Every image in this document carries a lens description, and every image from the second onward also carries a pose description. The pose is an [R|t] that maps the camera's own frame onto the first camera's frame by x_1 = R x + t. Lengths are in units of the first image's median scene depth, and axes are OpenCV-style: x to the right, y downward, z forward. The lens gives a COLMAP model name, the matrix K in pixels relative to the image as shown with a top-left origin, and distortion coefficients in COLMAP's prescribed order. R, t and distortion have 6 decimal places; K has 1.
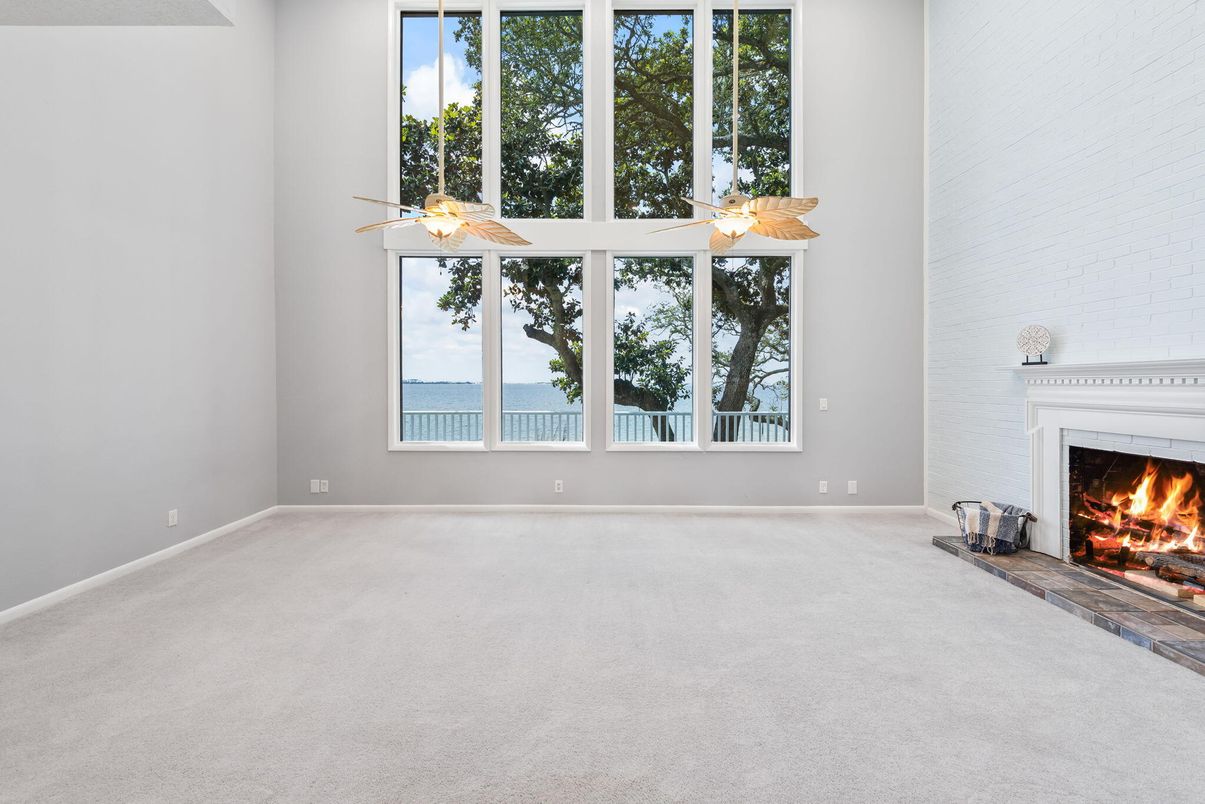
lens RADIAL K [[510.2, 0, 601.5], [0, 510.2, 379.0], [0, 0, 1]] dist [0.022710, -0.009071]
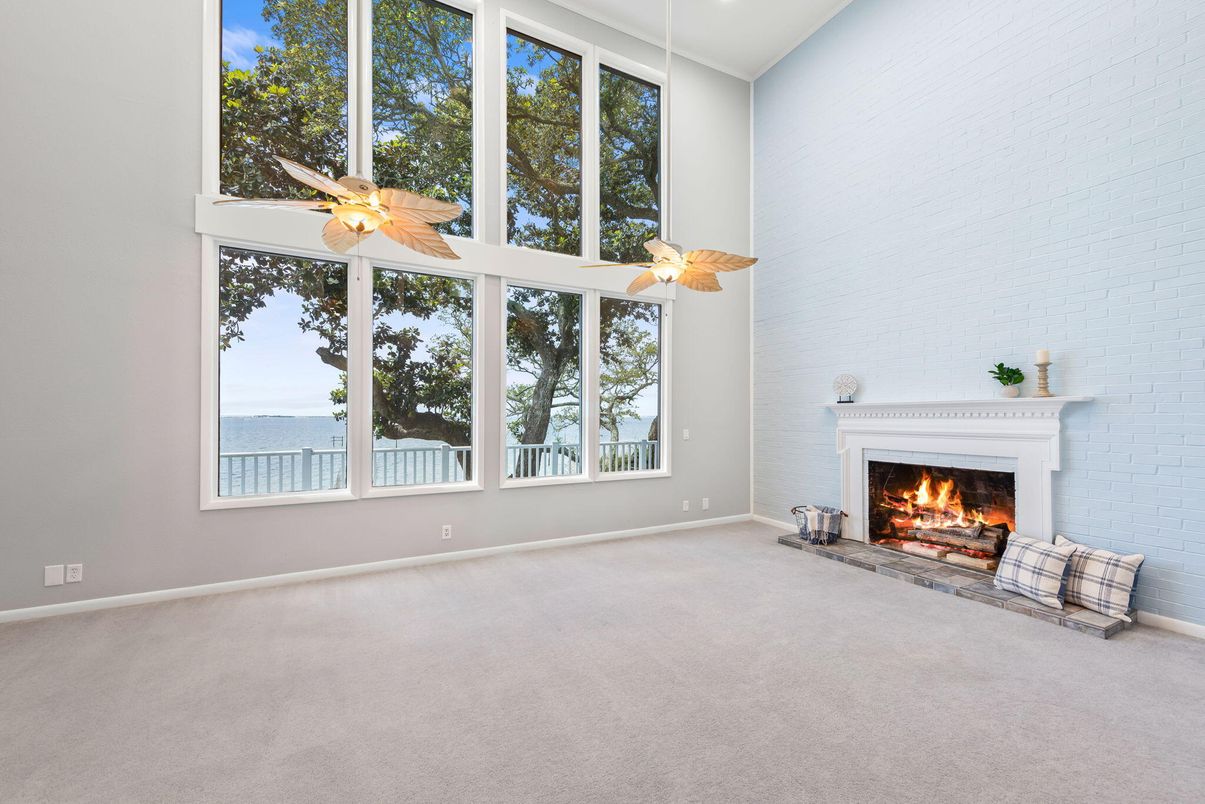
lens RADIAL K [[488.2, 0, 616.0], [0, 488.2, 403.2], [0, 0, 1]] dist [0.011939, -0.000005]
pose [[0.877024, 0.012993, 0.480270, -0.329540], [-0.003505, 0.999781, -0.020647, 0.002586], [-0.480433, 0.016425, 0.876878, 0.145519]]
